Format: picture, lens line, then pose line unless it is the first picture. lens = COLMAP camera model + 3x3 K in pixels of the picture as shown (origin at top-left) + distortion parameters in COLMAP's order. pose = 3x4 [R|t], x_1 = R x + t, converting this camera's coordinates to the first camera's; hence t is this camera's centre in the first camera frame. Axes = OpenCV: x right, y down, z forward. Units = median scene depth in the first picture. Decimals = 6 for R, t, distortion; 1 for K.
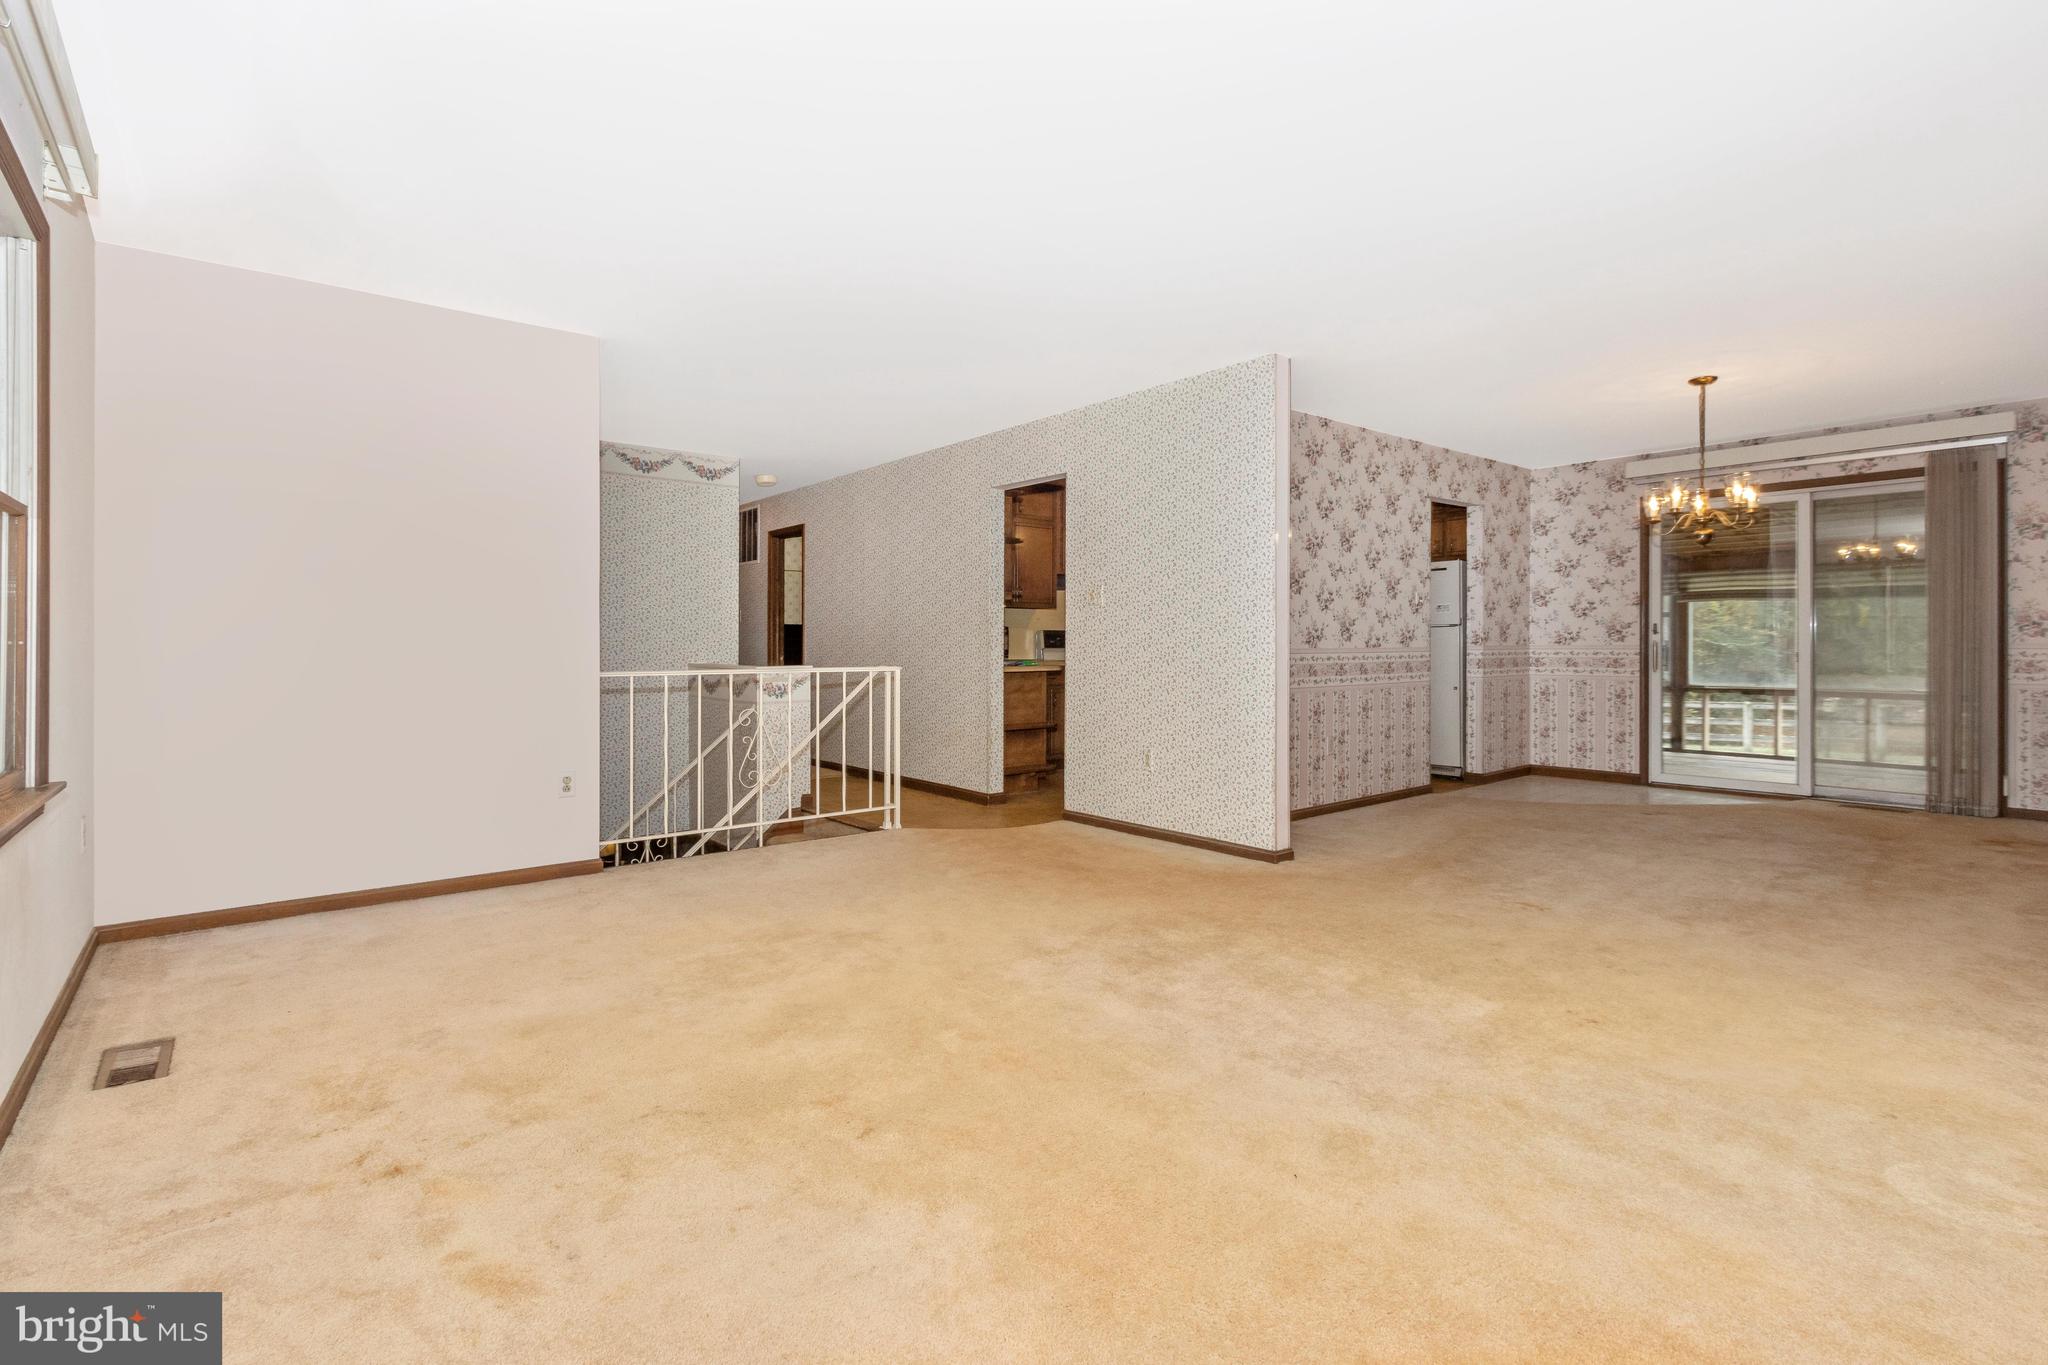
lens RADIAL K [[952.5, 0, 1018.0], [0, 952.5, 664.9], [0, 0, 1]] dist [0.003723, -0.001397]
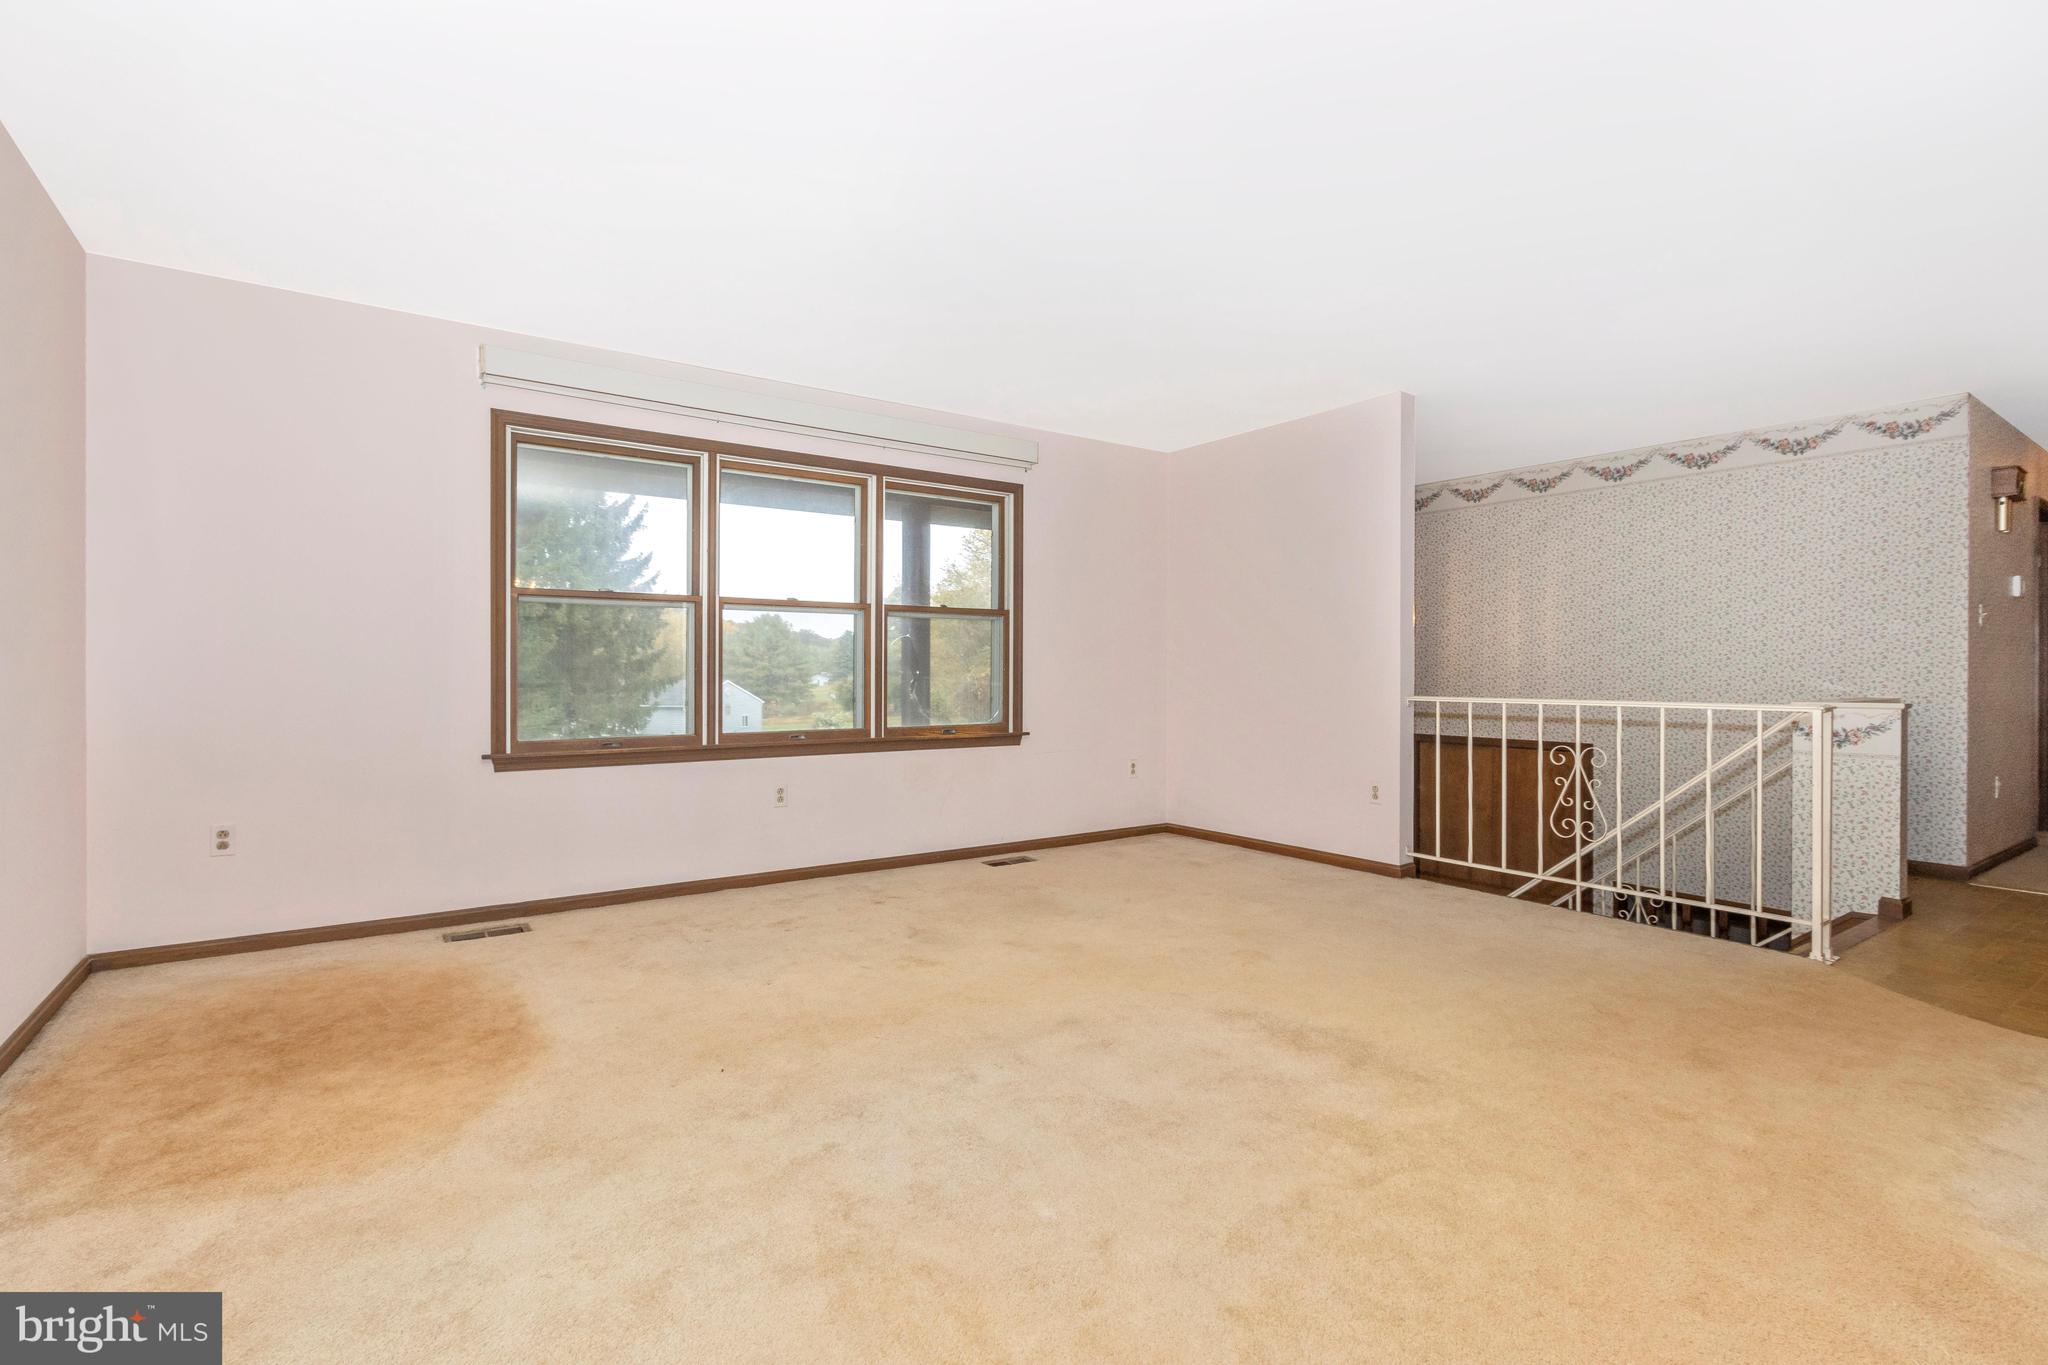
lens RADIAL K [[952.5, 0, 1023.2], [0, 952.5, 673.0], [0, 0, 1]] dist [0.003723, -0.001397]
pose [[-0.063980, 0.001628, -0.997950, 0.523132], [-0.019175, 0.999812, 0.002861, -0.011307], [0.997767, 0.019319, -0.063937, 0.476065]]
